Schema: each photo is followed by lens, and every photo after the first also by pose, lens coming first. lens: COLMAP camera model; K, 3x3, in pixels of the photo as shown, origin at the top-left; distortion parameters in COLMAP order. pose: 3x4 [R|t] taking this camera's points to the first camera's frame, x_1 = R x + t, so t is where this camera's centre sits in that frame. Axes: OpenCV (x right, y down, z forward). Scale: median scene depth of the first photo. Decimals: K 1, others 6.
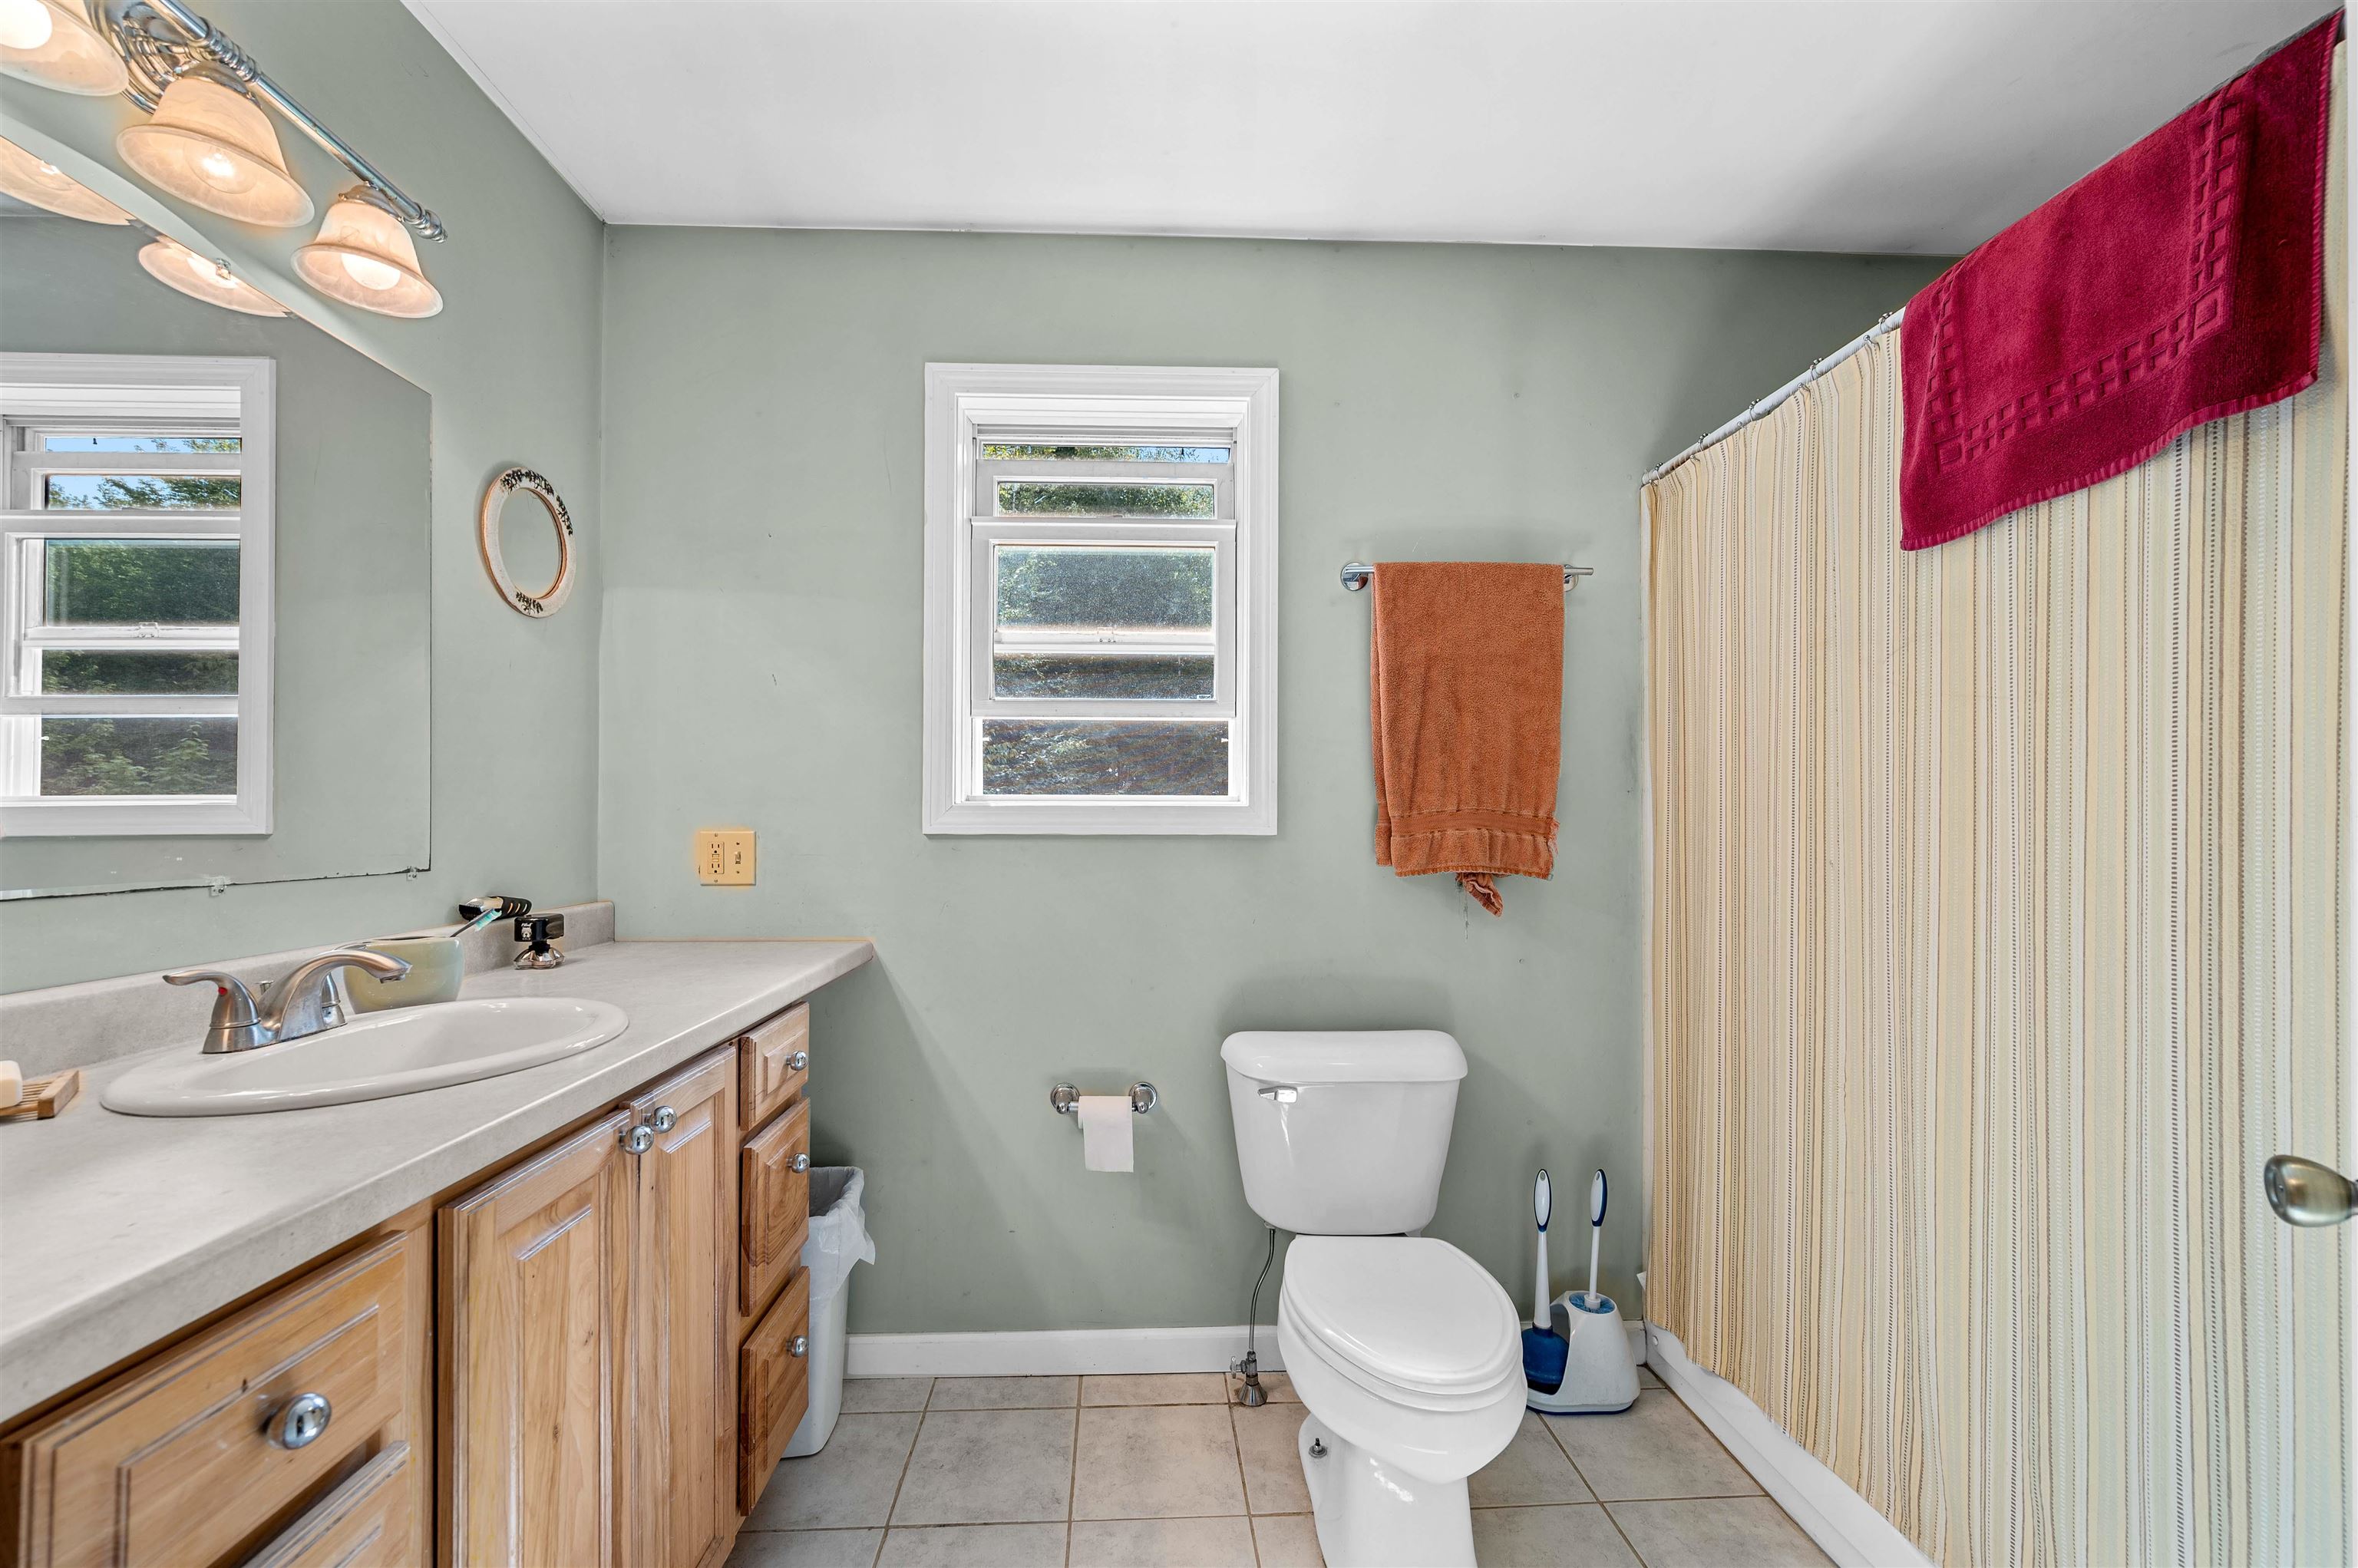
lens RADIAL K [[930.7, 0, 1159.0], [0, 930.7, 820.9], [0, 0, 1]] dist [0.001188, 0.000002]
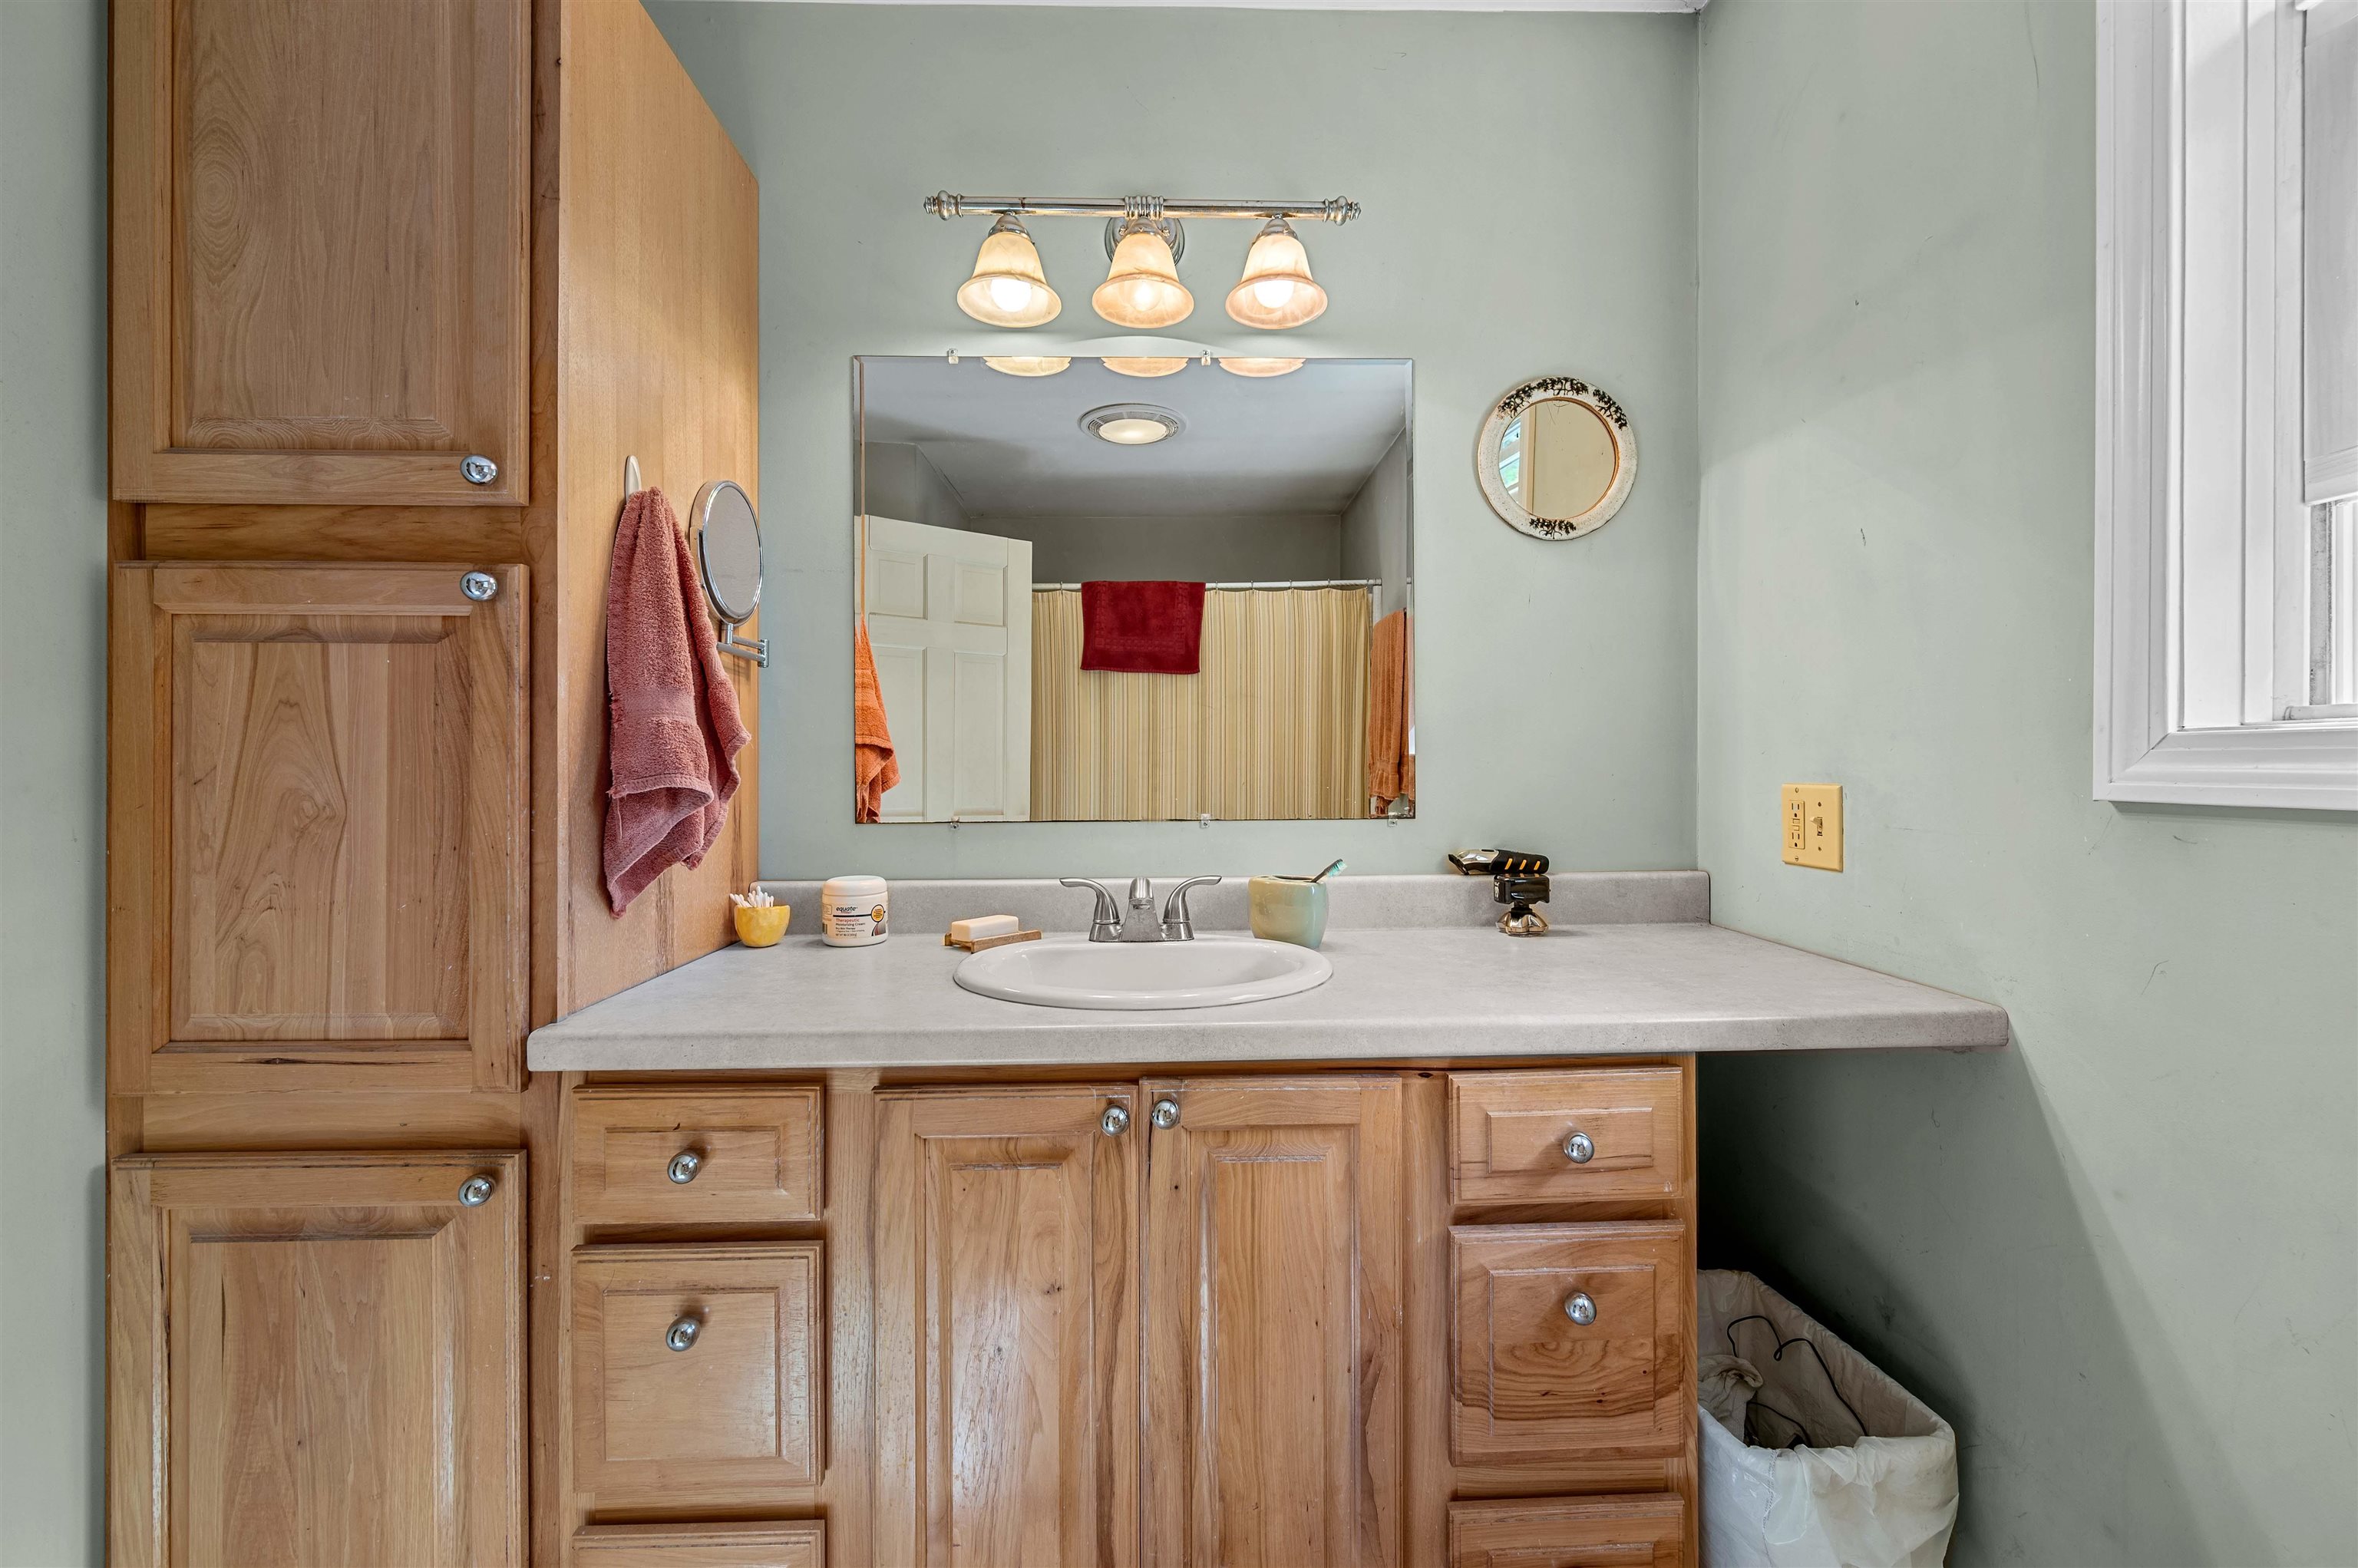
lens RADIAL K [[942.8, 0, 1180.6], [0, 942.8, 762.4], [0, 0, 1]] dist [0.000040, -0.000047]
pose [[0.006742, -0.001657, -0.999976, 0.231558], [0.007079, 0.999974, -0.001610, -0.007654], [0.999952, -0.007068, 0.006753, 0.642013]]
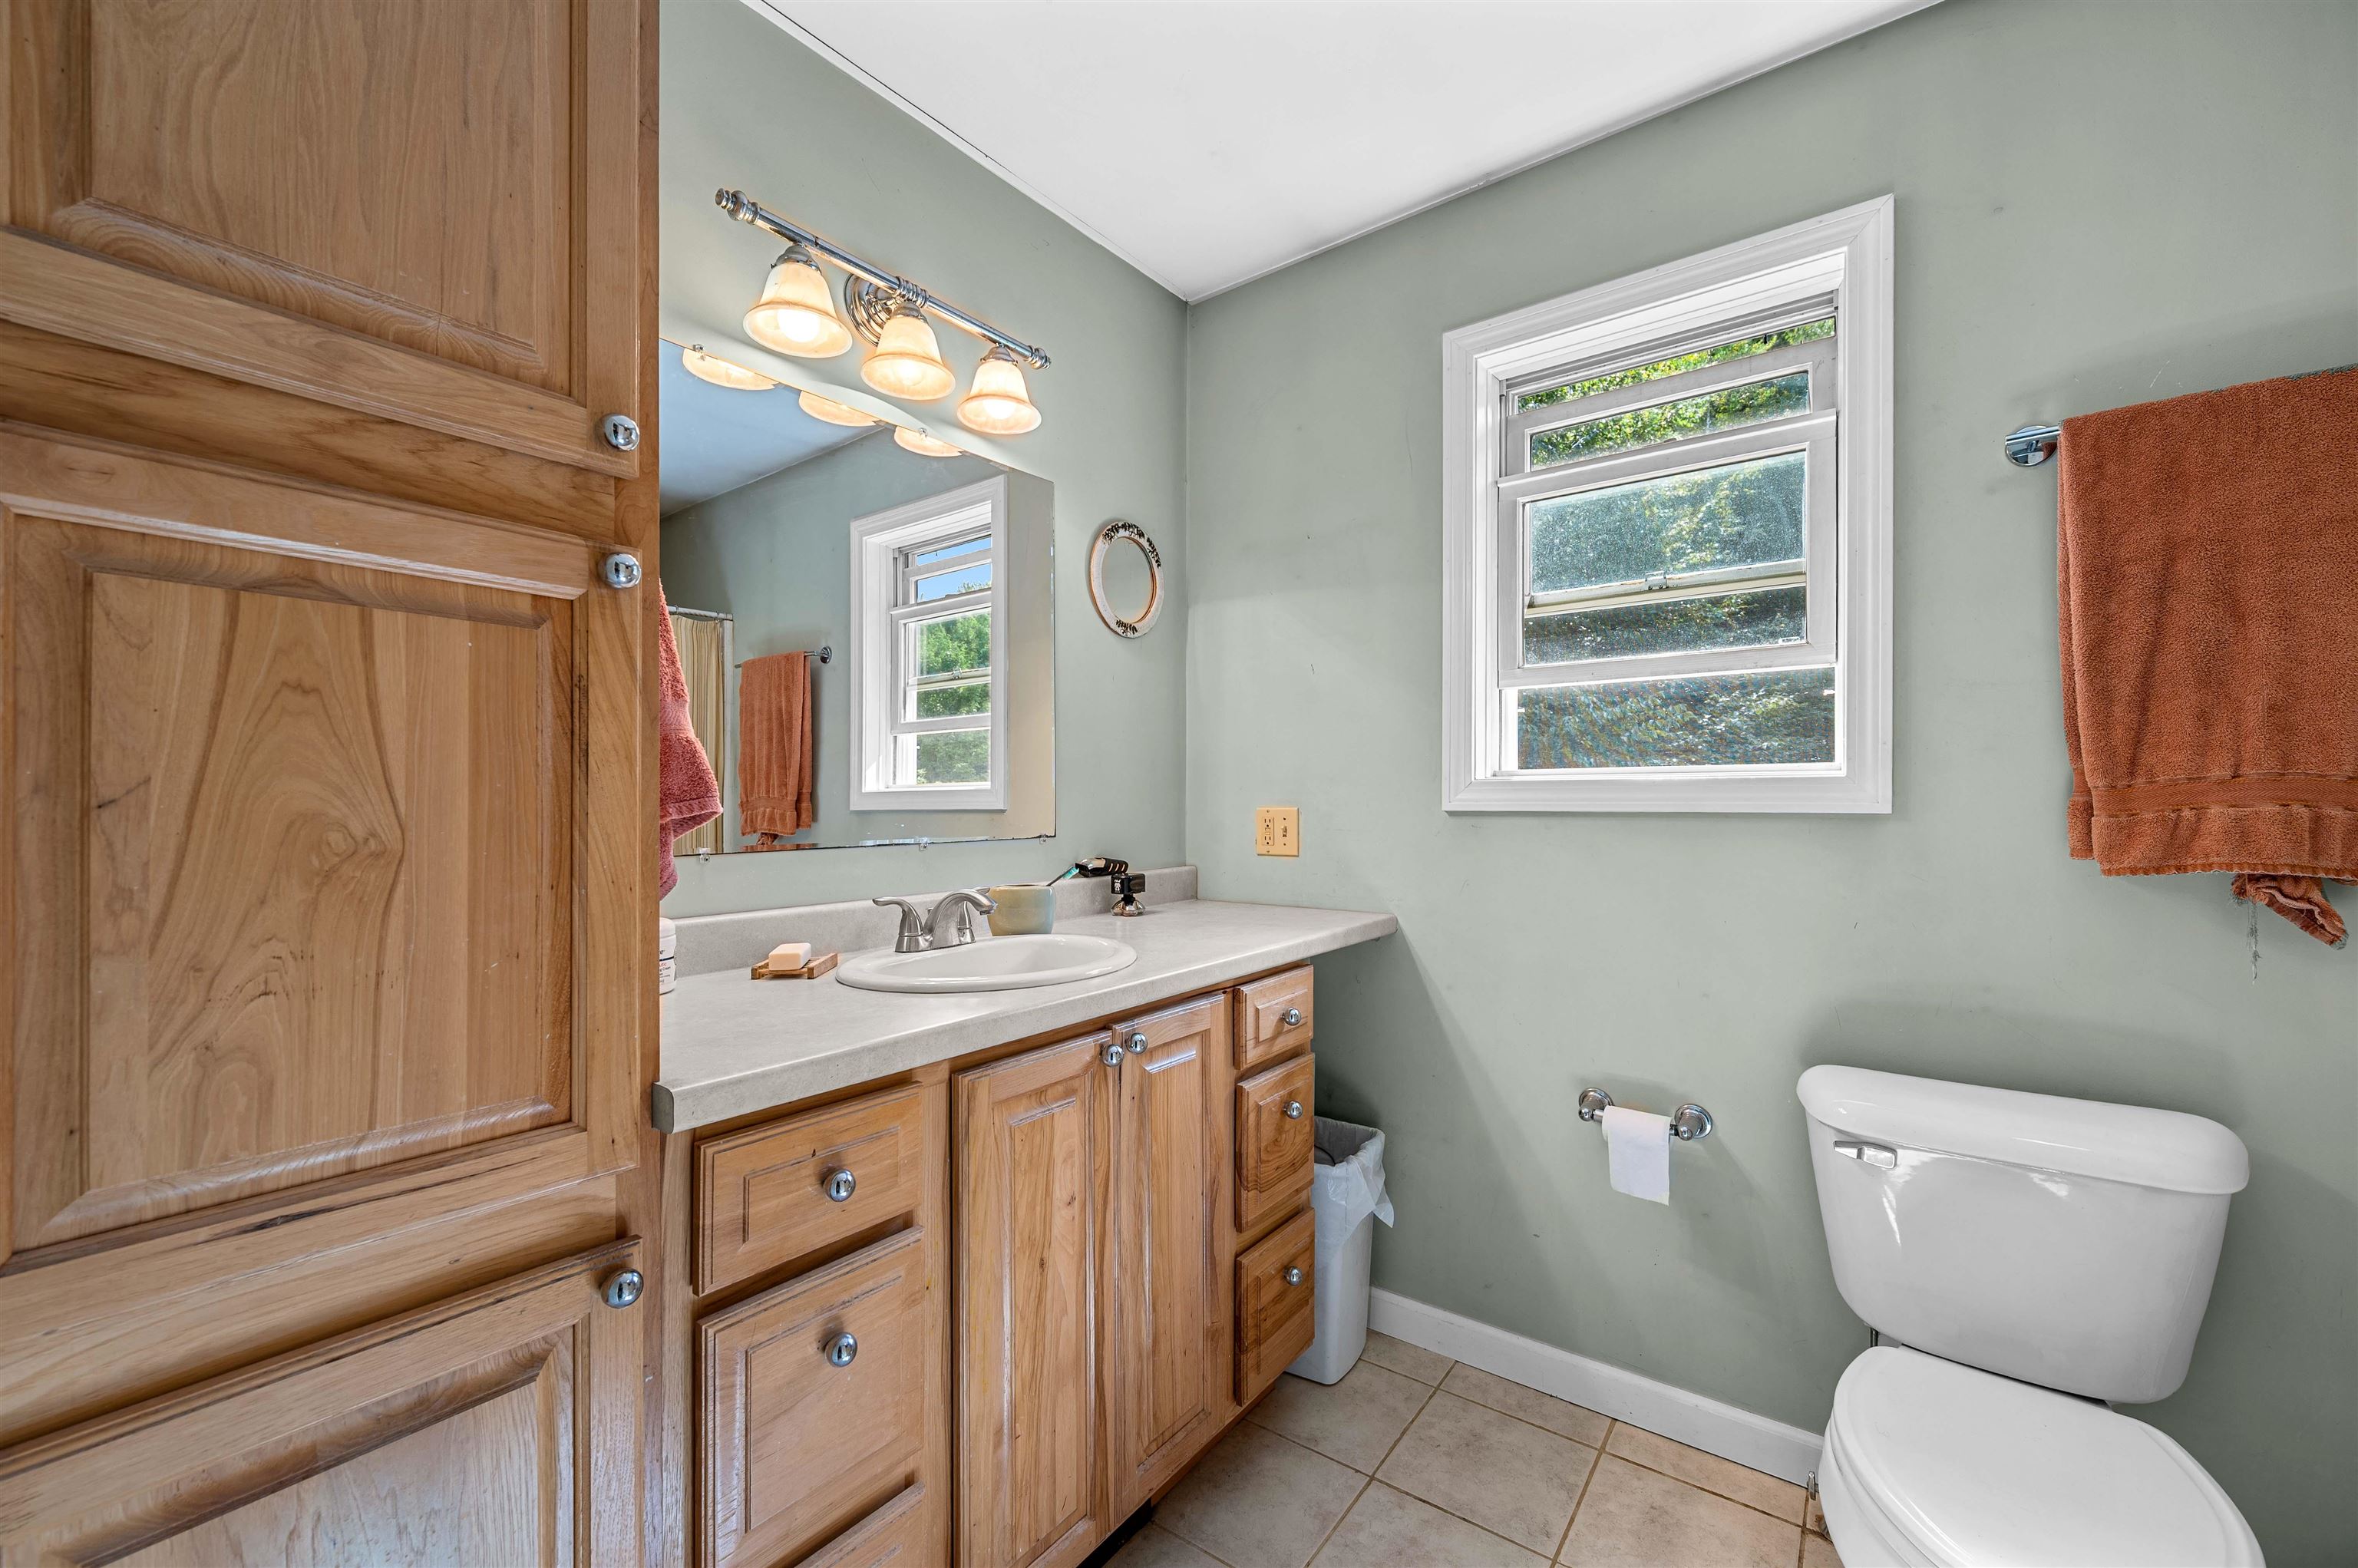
lens RADIAL K [[939.5, 0, 1174.5], [0, 939.5, 803.0], [0, 0, 1]] dist [0.000912, -0.000169]
pose [[0.777232, -0.002102, -0.629211, 0.179872], [0.006475, 0.999968, 0.004658, -0.000591], [0.629181, -0.007695, 0.777221, 0.046856]]
